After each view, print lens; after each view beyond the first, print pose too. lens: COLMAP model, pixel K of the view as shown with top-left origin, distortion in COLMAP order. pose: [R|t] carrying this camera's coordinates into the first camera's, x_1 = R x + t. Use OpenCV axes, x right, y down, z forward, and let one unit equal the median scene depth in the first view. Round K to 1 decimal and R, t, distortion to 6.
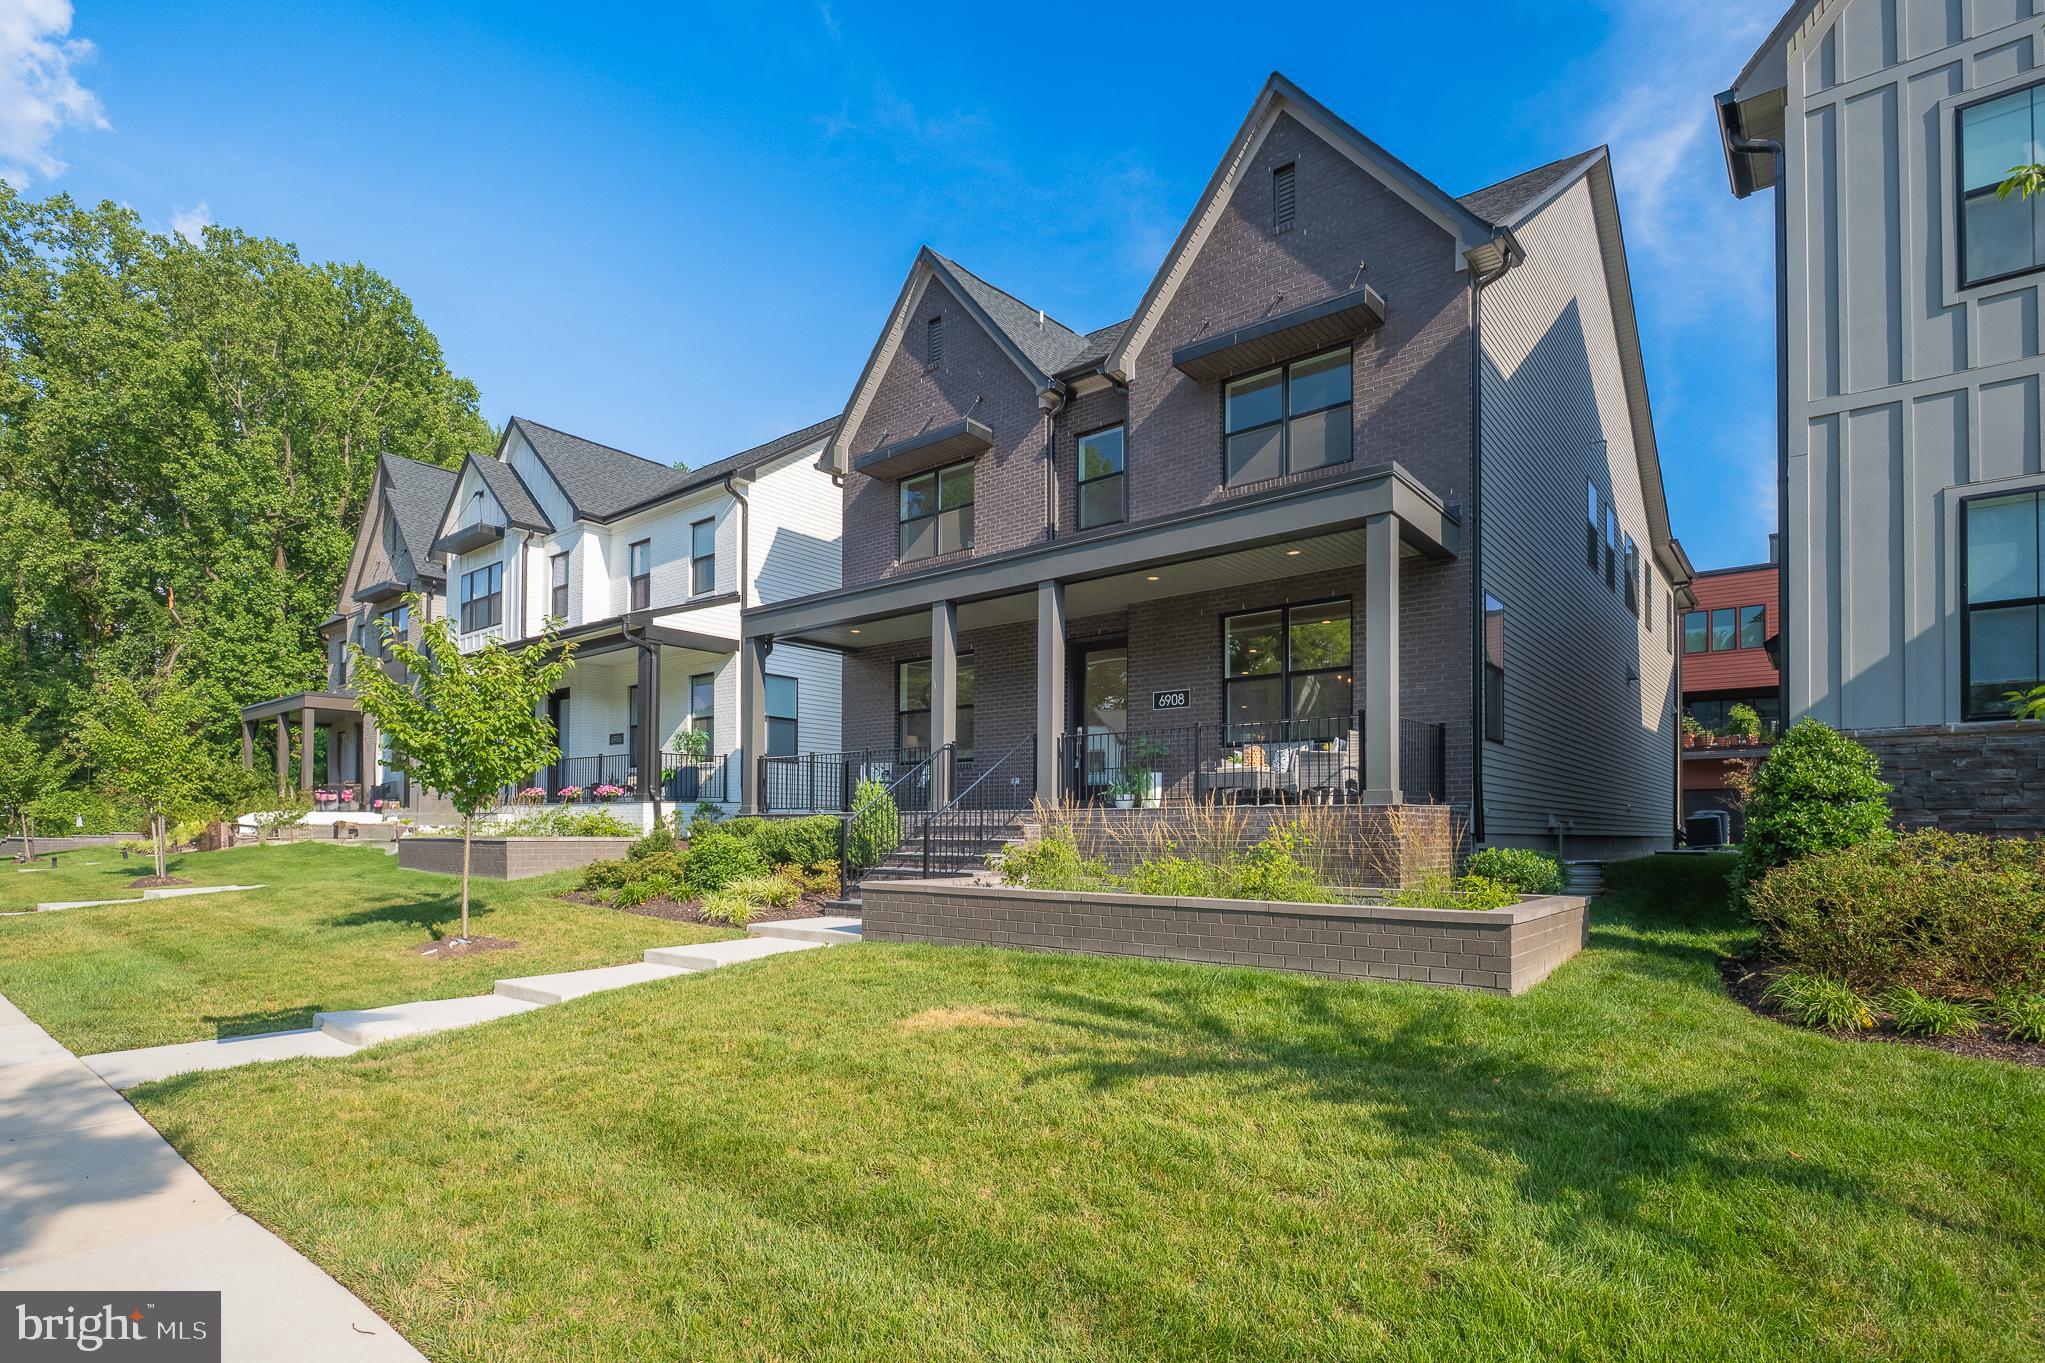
lens RADIAL K [[993.0, 0, 1013.8], [0, 993.0, 806.0], [0, 0, 1]] dist [-0.004304, -0.001270]
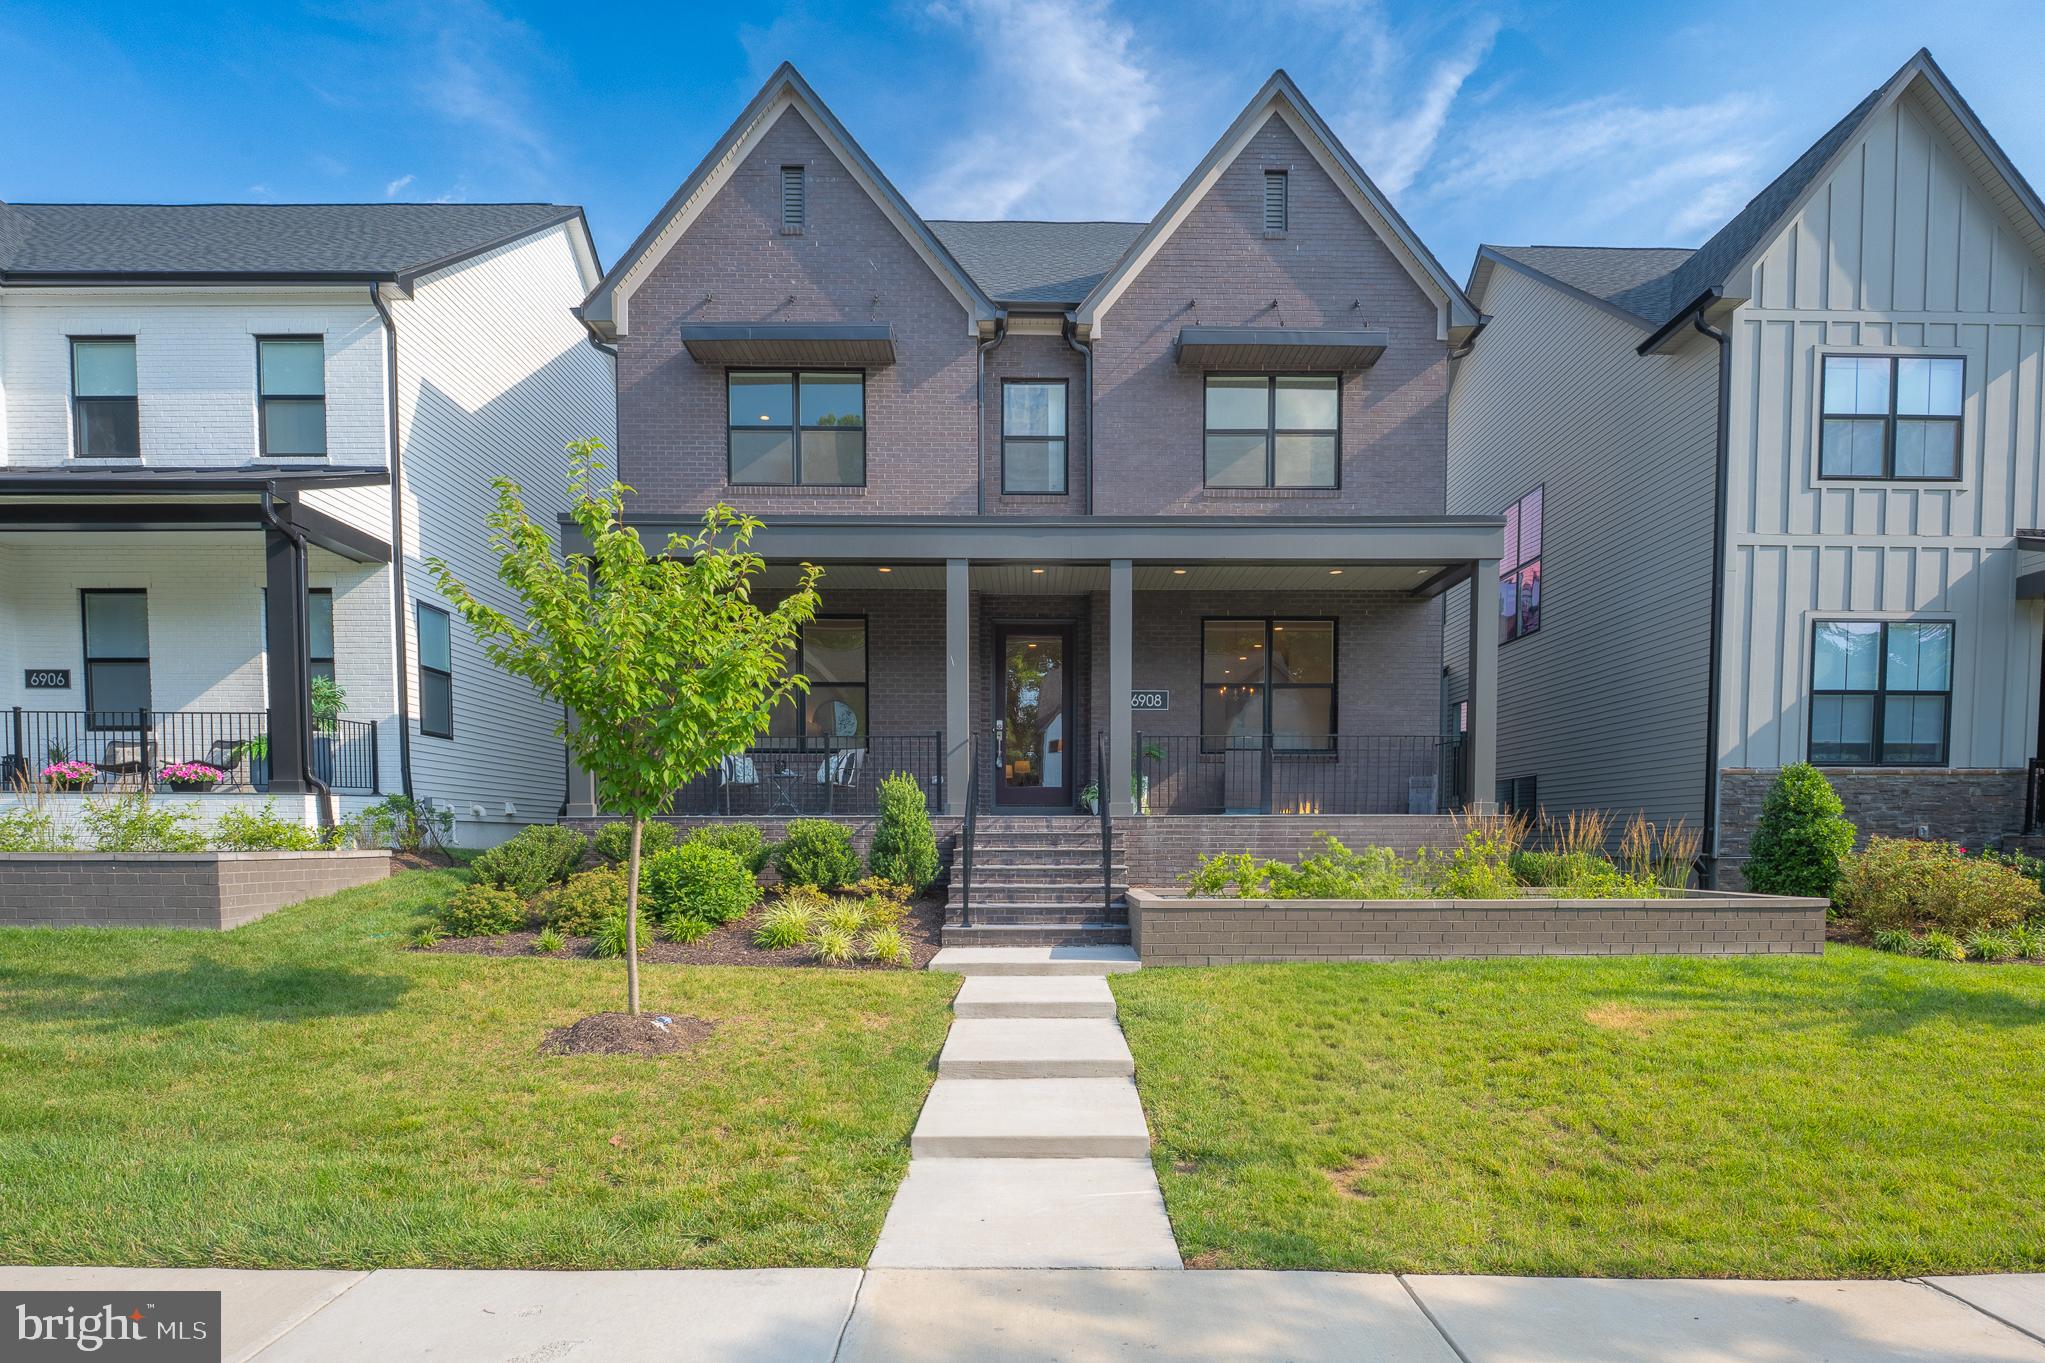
lens RADIAL K [[1106.9, 0, 1025.4], [0, 1106.9, 891.1], [0, 0, 1]] dist [-0.006645, -0.000895]
pose [[0.772854, -0.033177, 0.633717, -0.556181], [-0.013757, 0.997522, 0.069001, 0.003827], [-0.634435, -0.062045, 0.770482, 0.222666]]
